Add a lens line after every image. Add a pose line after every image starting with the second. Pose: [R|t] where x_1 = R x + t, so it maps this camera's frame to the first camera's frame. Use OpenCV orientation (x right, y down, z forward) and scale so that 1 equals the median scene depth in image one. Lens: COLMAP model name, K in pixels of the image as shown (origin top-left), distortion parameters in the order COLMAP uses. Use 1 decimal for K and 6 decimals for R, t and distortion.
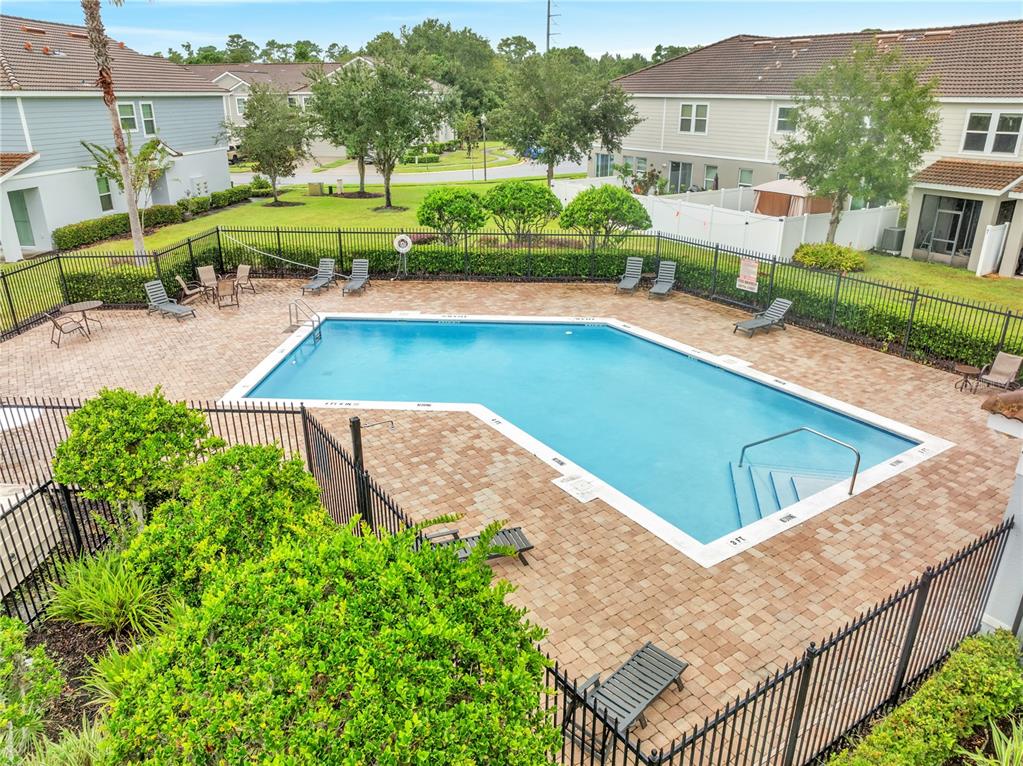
lens RADIAL K [[714.1, 0, 514.0], [0, 714.1, 385.3], [0, 0, 1]] dist [-0.037446, 0.000448]
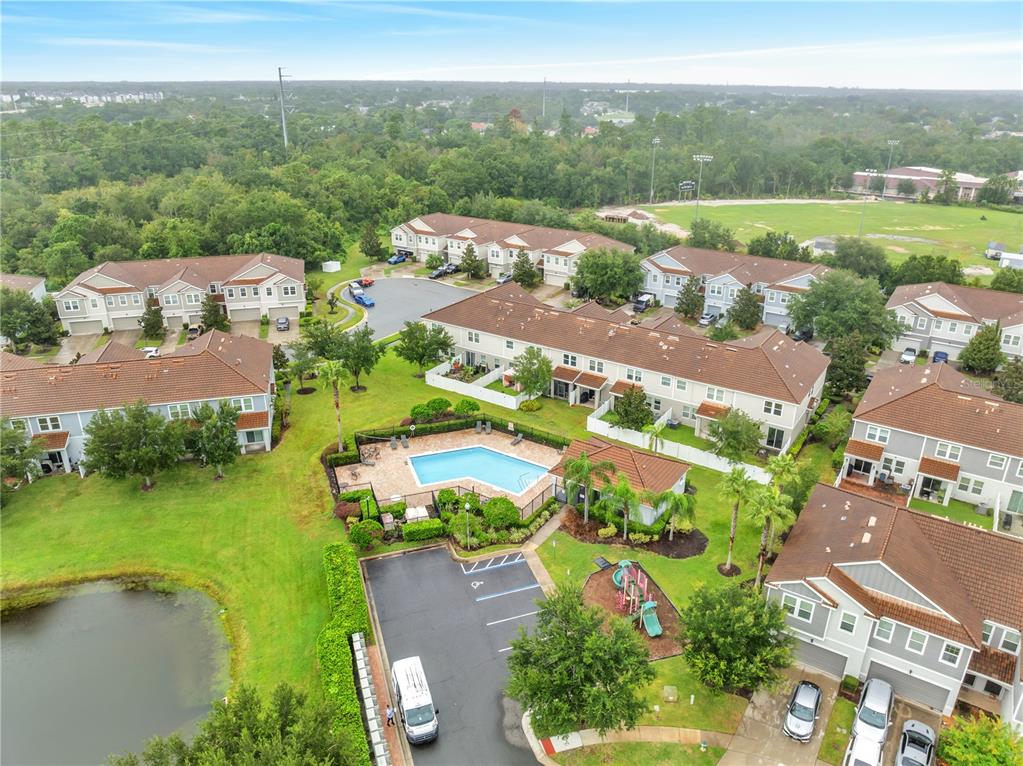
lens RADIAL K [[714.1, 0, 510.9], [0, 714.1, 383.6], [0, 0, 1]] dist [-0.037446, 0.000448]
pose [[0.924551, -0.153115, 0.348944, -0.937144], [0.145345, 0.988191, 0.048512, -0.538499], [-0.352251, 0.005865, 0.935887, -2.494732]]
